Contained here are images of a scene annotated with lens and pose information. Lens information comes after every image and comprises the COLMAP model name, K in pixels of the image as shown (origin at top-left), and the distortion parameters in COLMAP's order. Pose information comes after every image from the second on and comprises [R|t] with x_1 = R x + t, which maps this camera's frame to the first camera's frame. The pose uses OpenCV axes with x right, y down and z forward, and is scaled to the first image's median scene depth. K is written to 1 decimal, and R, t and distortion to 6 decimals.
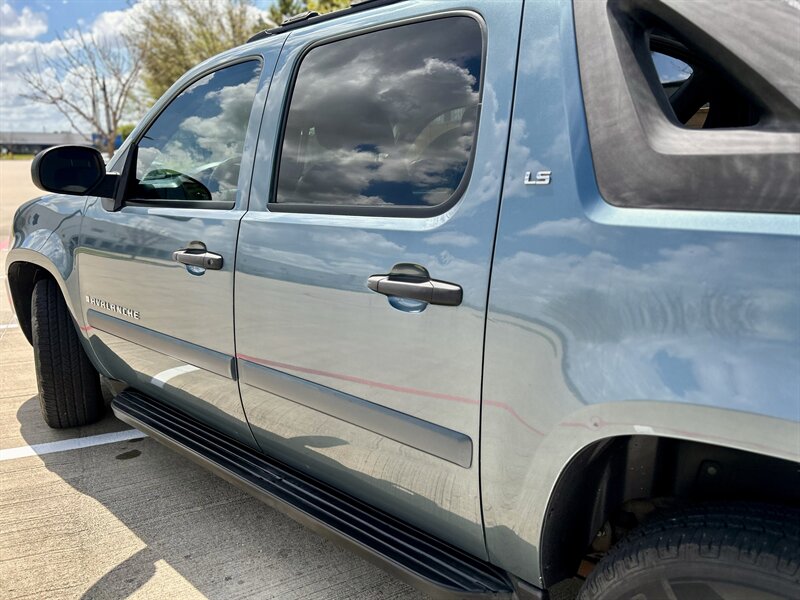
lens RADIAL K [[593.8, 0, 414.9], [0, 593.8, 309.2], [0, 0, 1]] dist [0.062678, -0.059223]
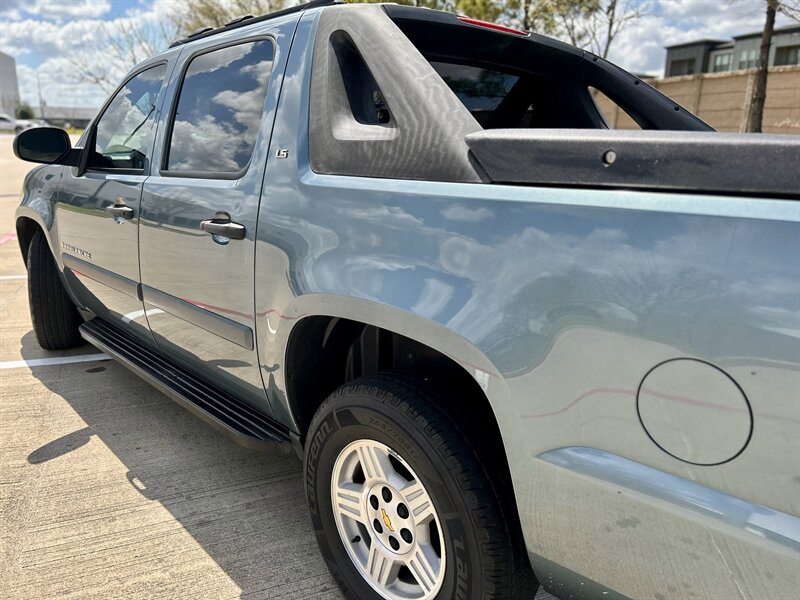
lens RADIAL K [[601.4, 0, 400.8], [0, 601.4, 295.7], [0, 0, 1]] dist [0.045595, -0.050224]
pose [[0.995037, 0.031618, -0.094348, 0.303868], [-0.030276, 0.999419, 0.015626, 0.049307], [0.094787, -0.012692, 0.995417, -0.229742]]
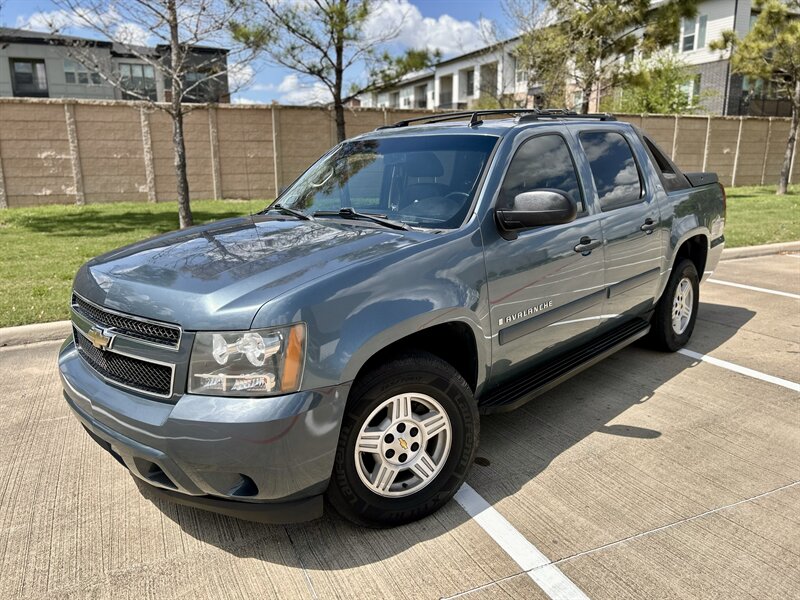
lens RADIAL K [[601.6, 0, 397.9], [0, 601.6, 280.3], [0, 0, 1]] dist [0.042788, -0.045093]
pose [[0.052281, -0.221117, 0.973845, -1.614557], [0.231255, 0.951352, 0.203595, -0.362815], [-0.971488, 0.214562, 0.100872, 1.043453]]
